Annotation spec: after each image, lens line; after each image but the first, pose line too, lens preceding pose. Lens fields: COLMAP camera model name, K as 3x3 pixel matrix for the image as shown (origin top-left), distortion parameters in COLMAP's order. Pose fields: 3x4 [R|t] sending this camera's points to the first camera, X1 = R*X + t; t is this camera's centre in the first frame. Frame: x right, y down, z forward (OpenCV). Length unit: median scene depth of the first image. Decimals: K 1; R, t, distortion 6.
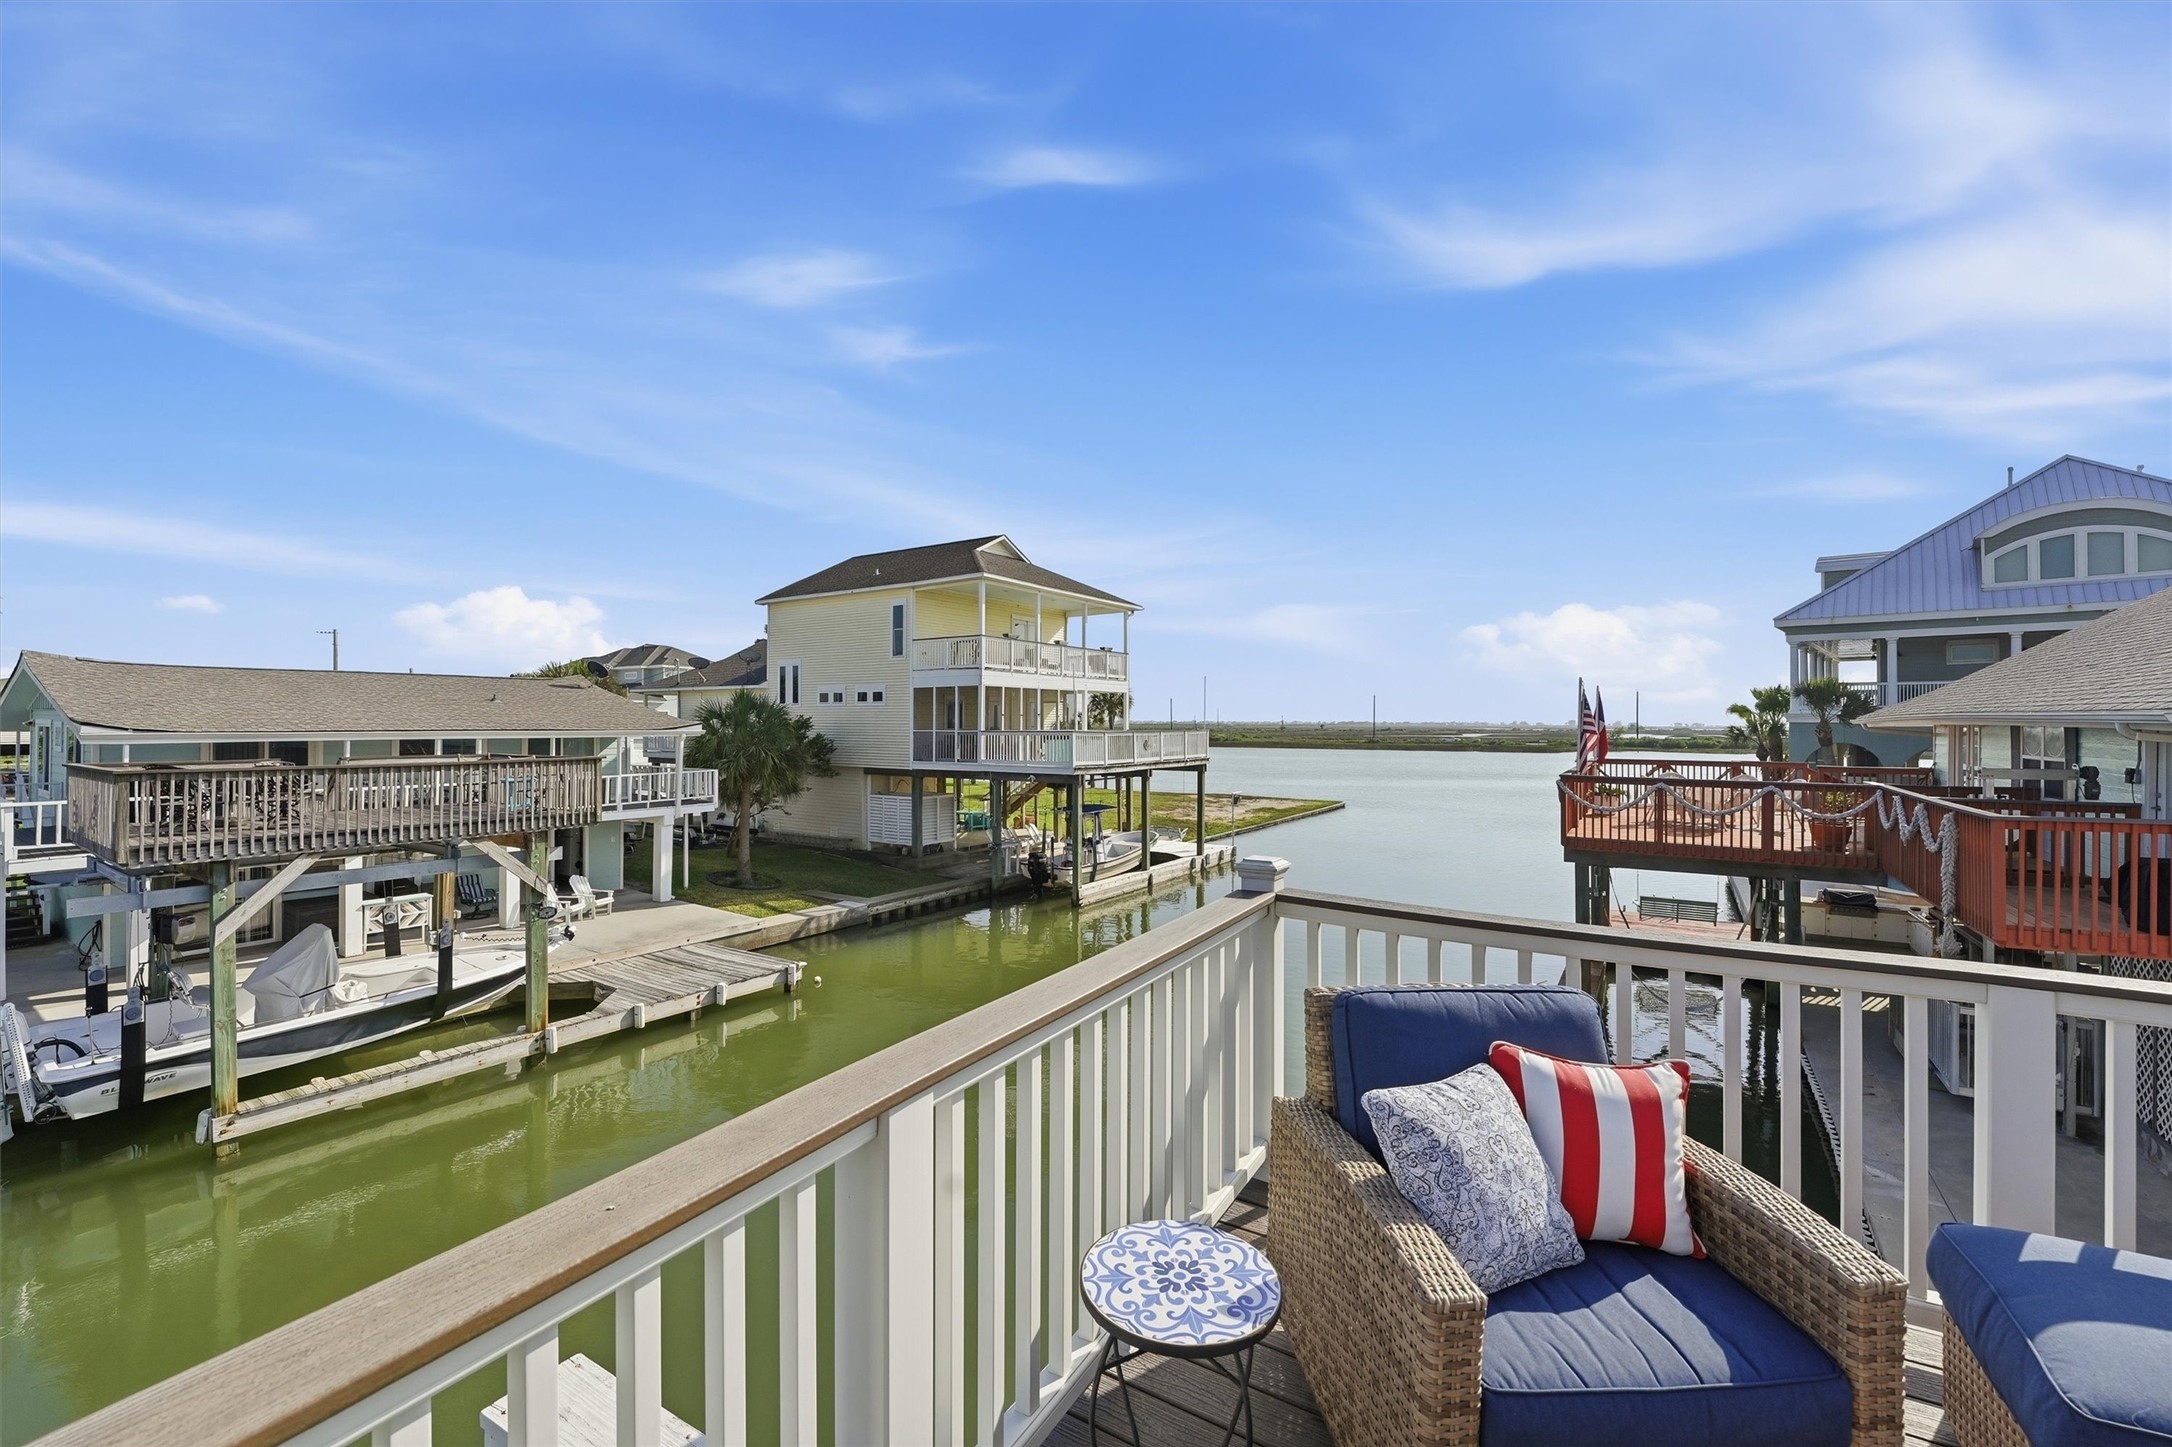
lens RADIAL K [[874.7, 0, 1078.2], [0, 874.7, 709.6], [0, 0, 1]] dist [-0.023637, 0.000330]
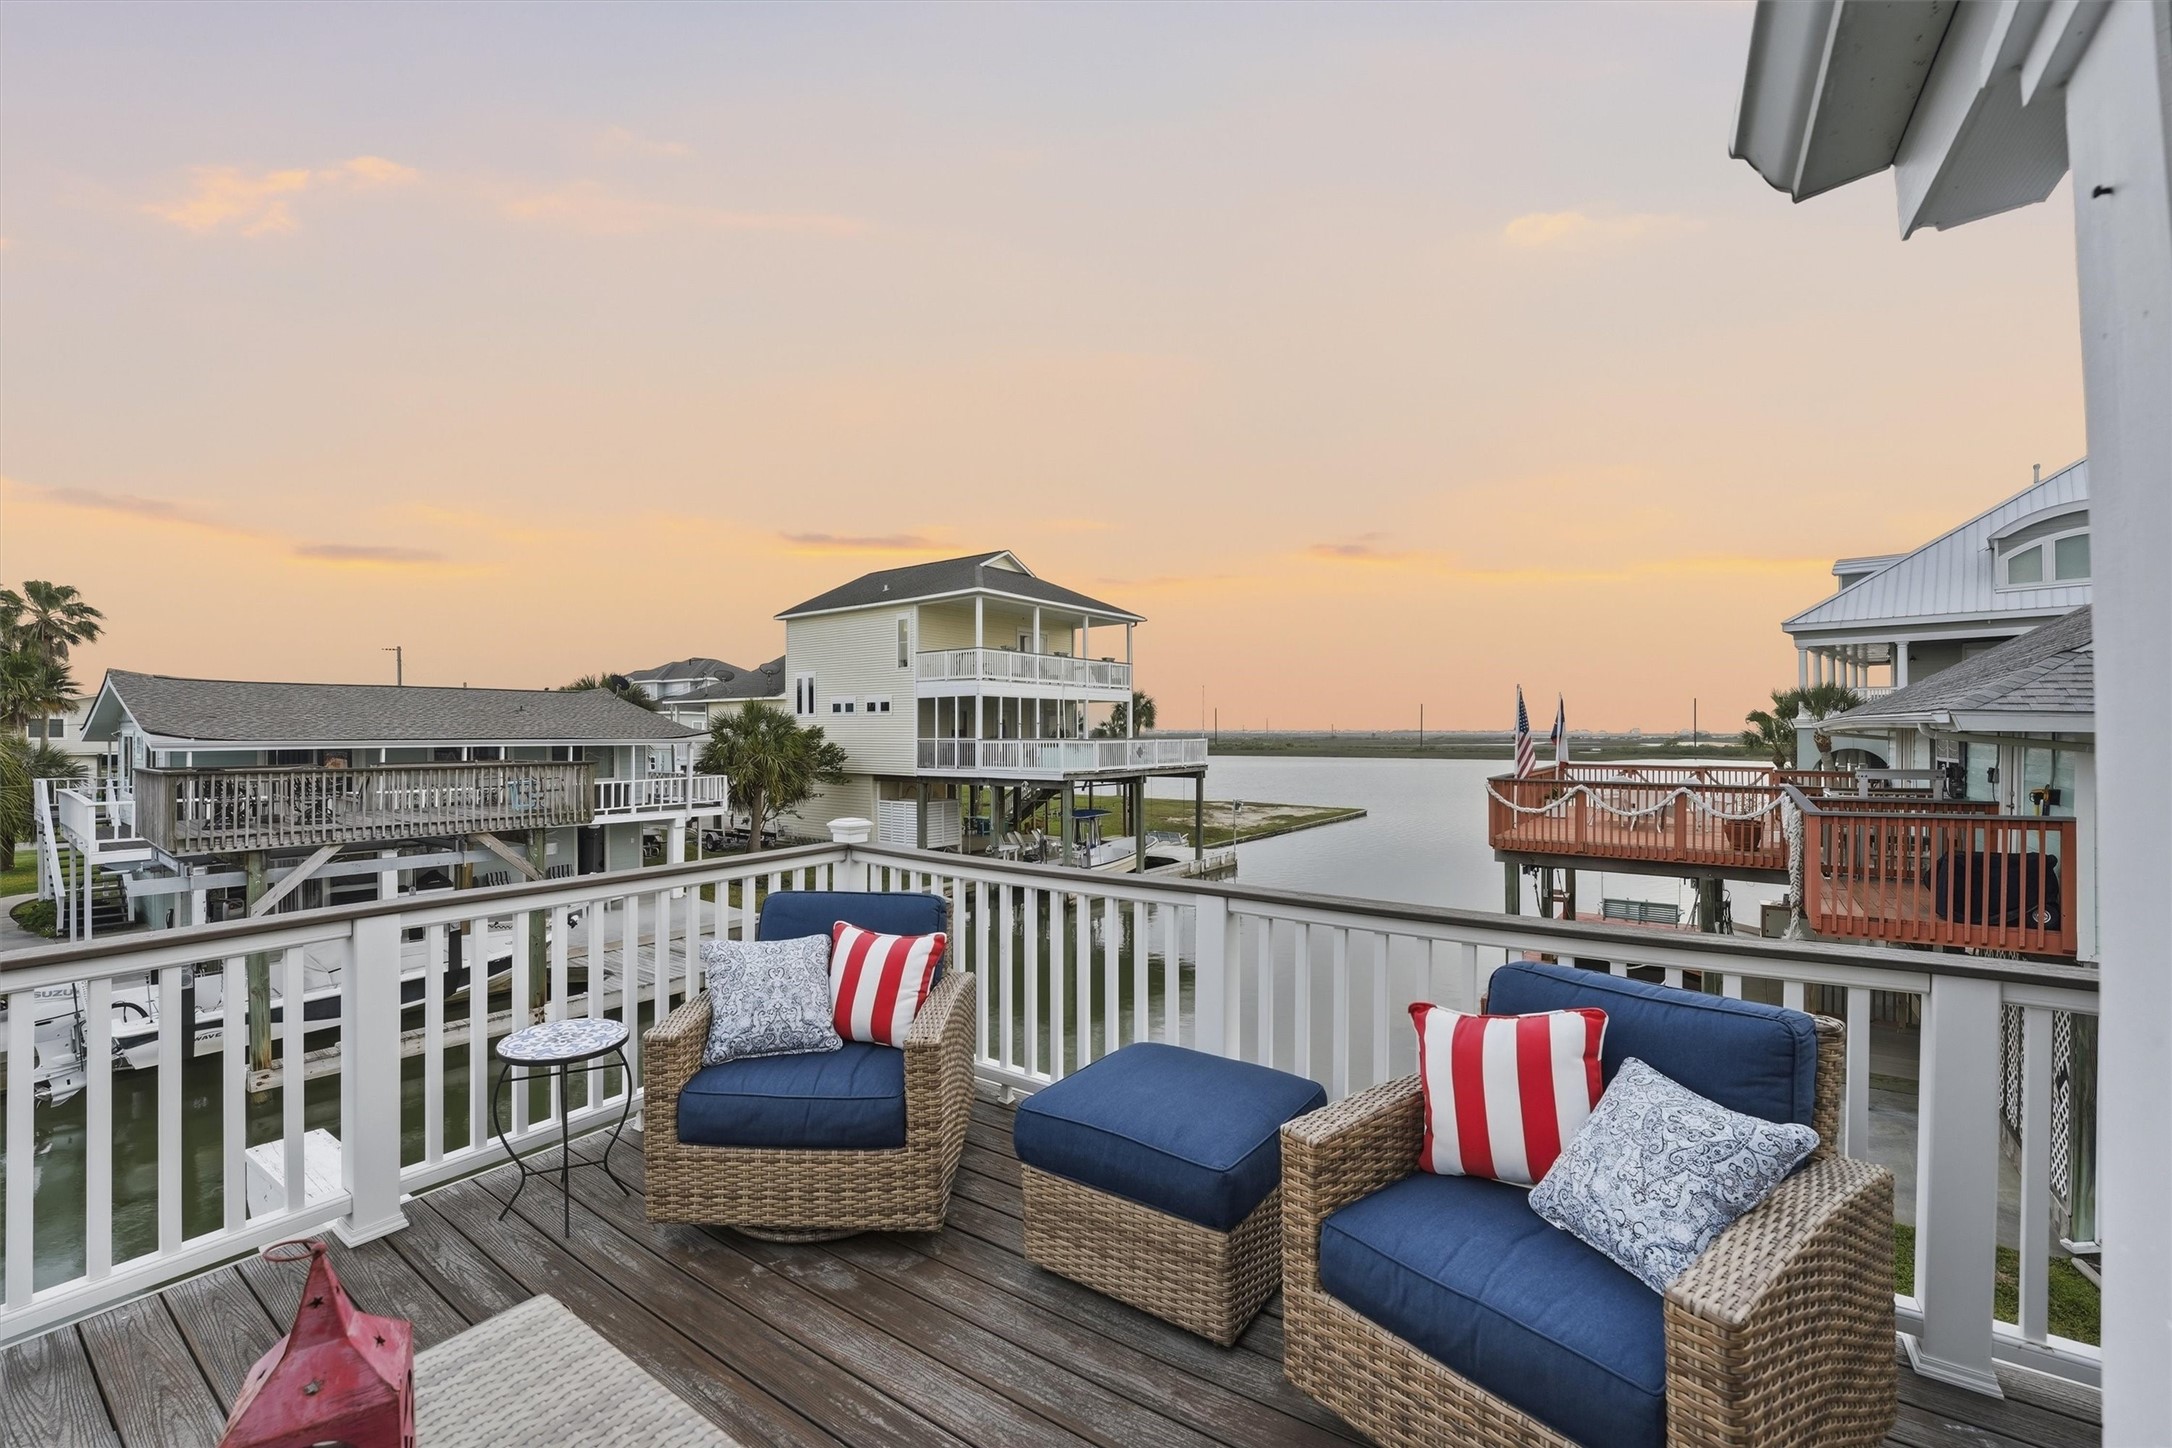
lens RADIAL K [[872.2, 0, 1080.1], [0, 872.2, 726.8], [0, 0, 1]] dist [-0.023249, 0.000394]
pose [[0.998223, -0.004234, -0.059444, 0.070703], [0.004723, 0.999956, 0.008093, 0.001914], [0.059407, -0.008360, 0.998199, -0.034455]]
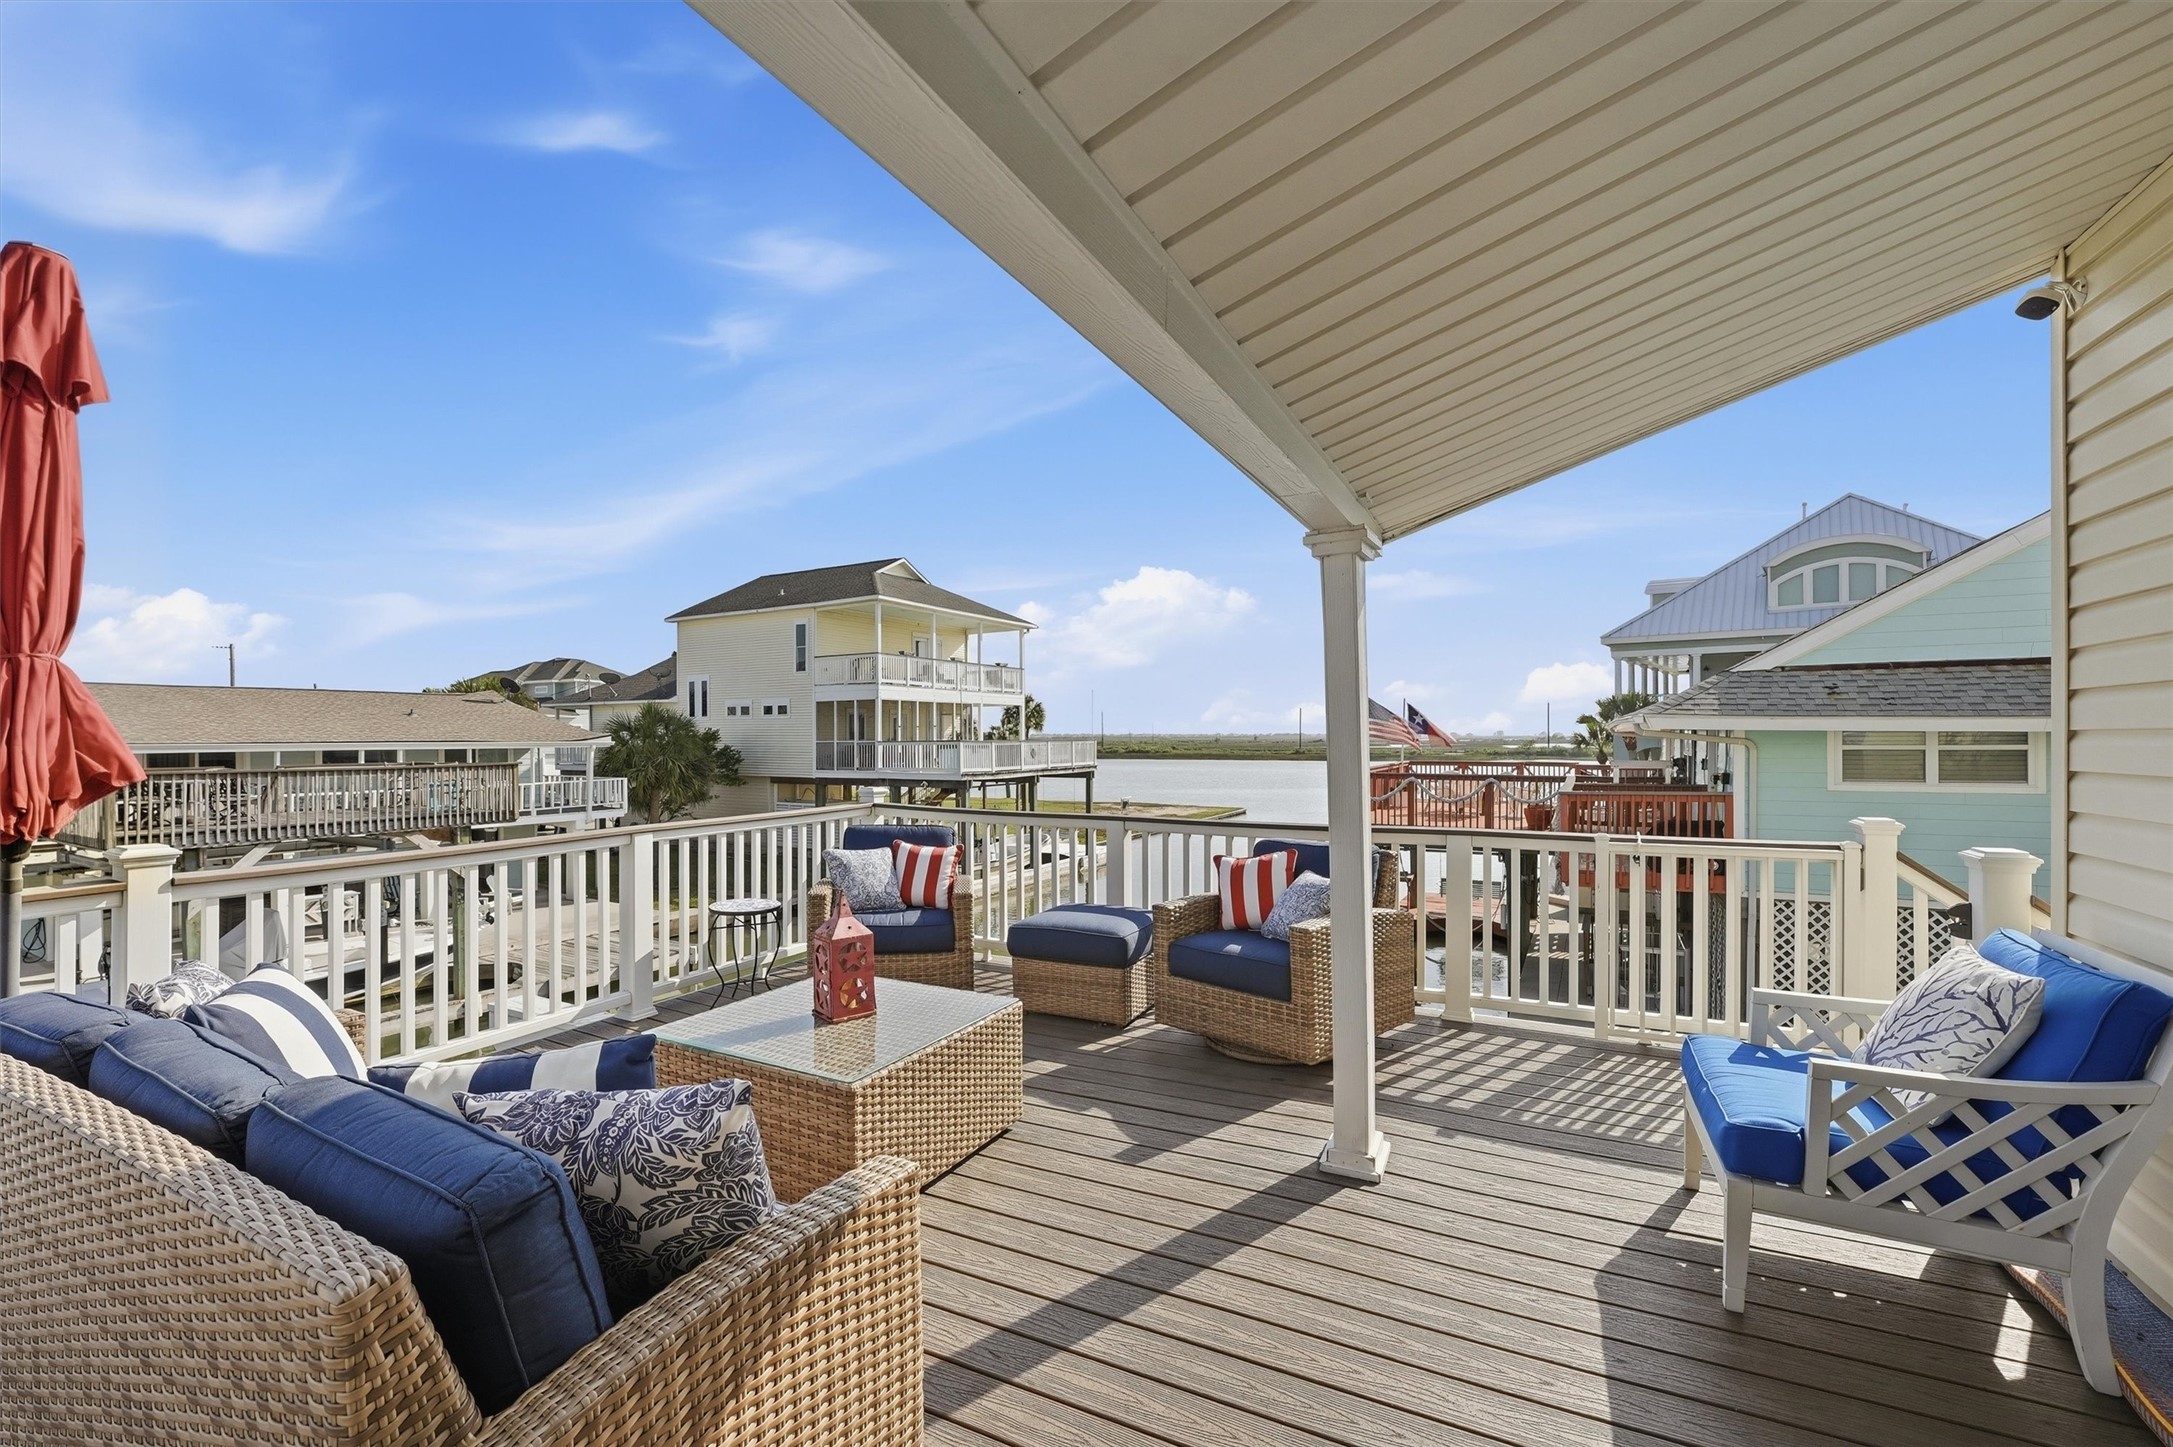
lens RADIAL K [[896.9, 0, 1078.5], [0, 896.9, 733.9], [0, 0, 1]] dist [-0.022836, 0.000083]
pose [[0.997681, -0.005807, 0.067819, 0.059106], [0.004970, 0.999910, 0.012497, 0.002633], [-0.067885, -0.012131, 0.997619, -0.118118]]
